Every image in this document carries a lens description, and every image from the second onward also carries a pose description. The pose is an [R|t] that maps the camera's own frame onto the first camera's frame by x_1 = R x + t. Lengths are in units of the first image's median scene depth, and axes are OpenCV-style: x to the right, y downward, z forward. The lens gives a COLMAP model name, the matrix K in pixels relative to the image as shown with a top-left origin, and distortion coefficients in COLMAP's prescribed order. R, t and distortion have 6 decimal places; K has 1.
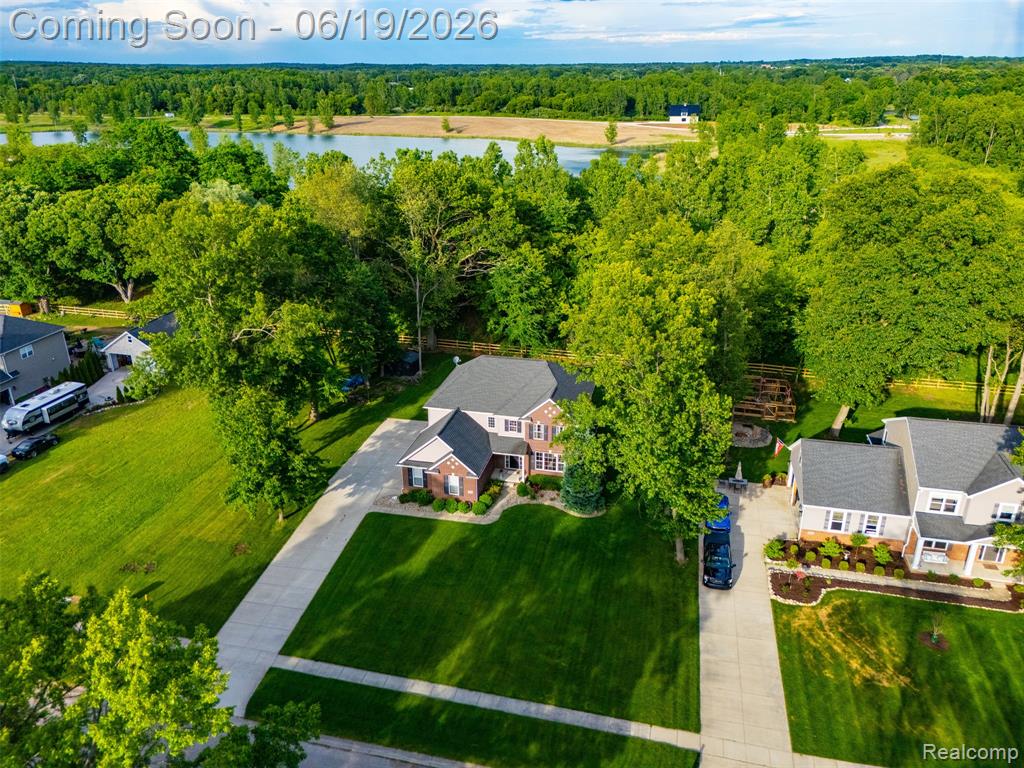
lens RADIAL K [[751.2, 0, 513.3], [0, 751.2, 388.1], [0, 0, 1]] dist [0.062529, -0.055021]
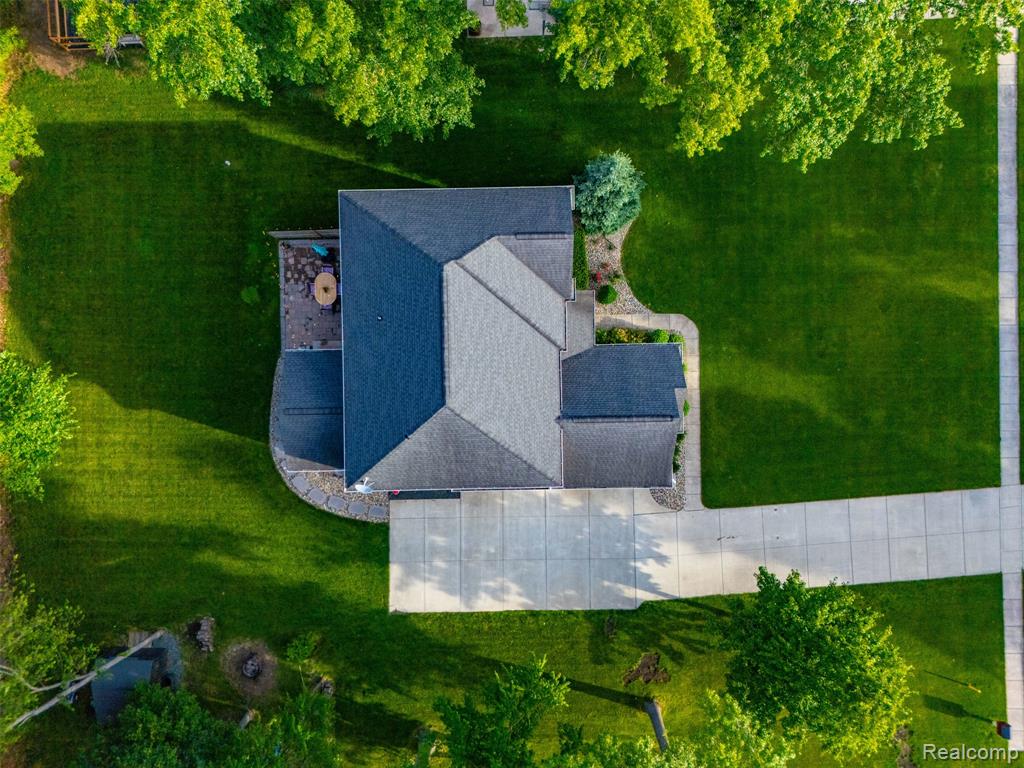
lens RADIAL K [[751.2, 0, 514.7], [0, 751.2, 386.1], [0, 0, 1]] dist [0.062529, -0.055021]
pose [[-0.246435, -0.969140, 0.006138, -0.048101], [0.386729, -0.092527, 0.917540, -0.489202], [-0.888657, 0.228487, 0.397596, 0.827618]]
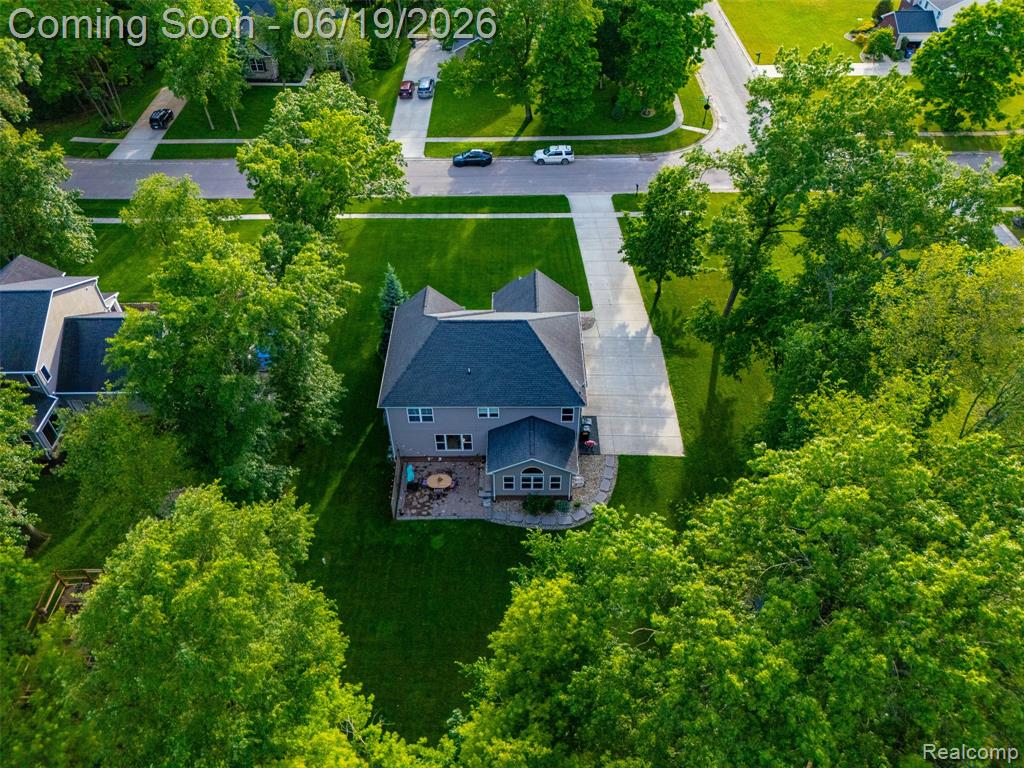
lens RADIAL K [[751.2, 0, 514.2], [0, 751.2, 384.9], [0, 0, 1]] dist [0.062529, -0.055021]
pose [[-0.973265, 0.167967, -0.156660, 0.106016], [-0.077075, 0.403676, 0.911650, -0.757416], [0.216367, 0.899351, -0.379937, 1.439174]]
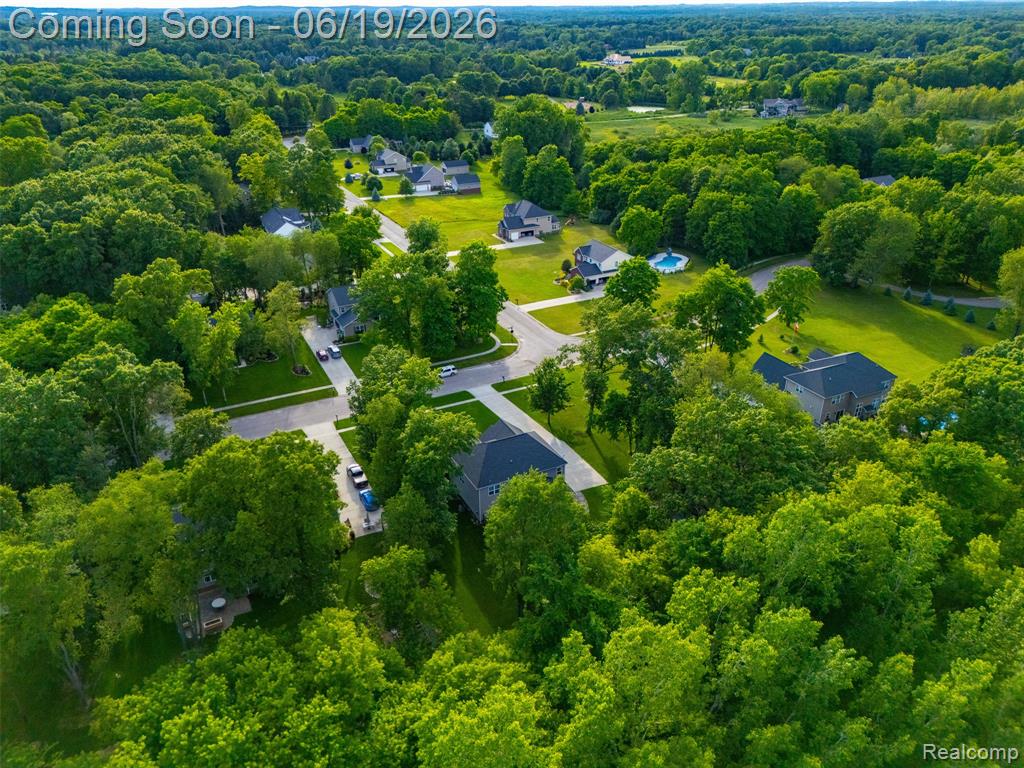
lens RADIAL K [[751.2, 0, 511.9], [0, 751.2, 382.7], [0, 0, 1]] dist [0.062529, -0.055021]
pose [[-0.771402, 0.293505, -0.564618, 0.889178], [-0.236504, 0.691489, 0.682576, -1.256961], [0.590766, 0.660075, -0.464001, 1.753193]]
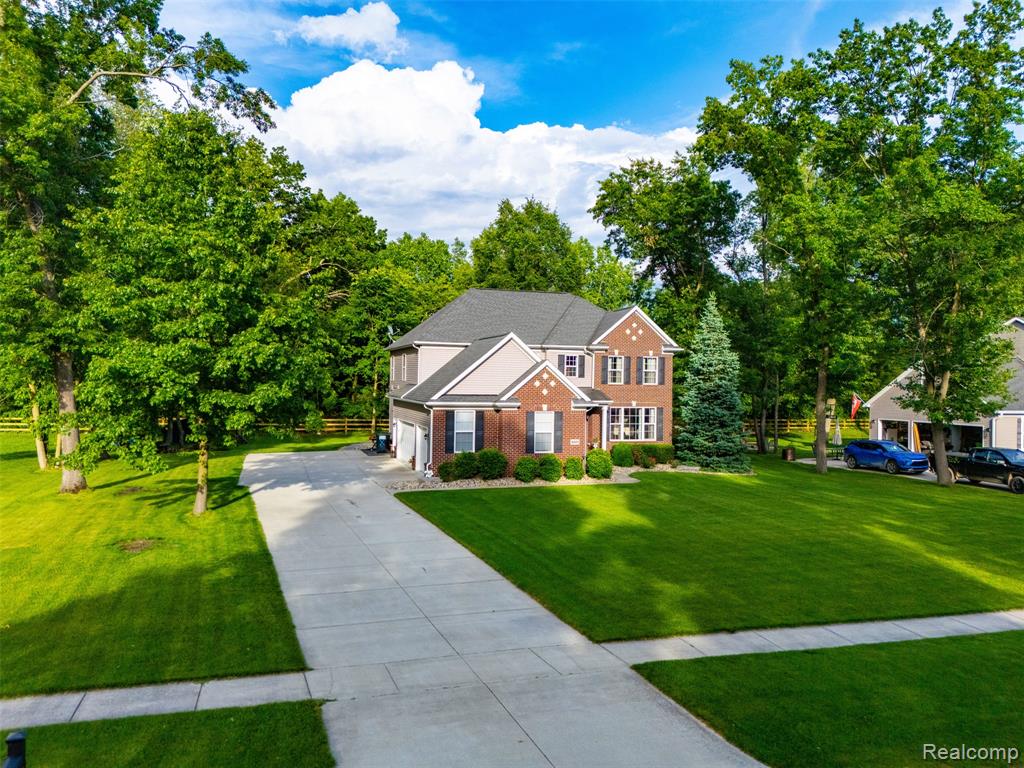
lens RADIAL K [[751.2, 0, 507.5], [0, 751.2, 386.4], [0, 0, 1]] dist [0.062529, -0.055021]
pose [[0.860192, 0.015897, 0.509722, -0.351139], [0.180900, 0.925004, -0.334131, 0.258137], [-0.476806, 0.379626, 0.792805, 0.566800]]
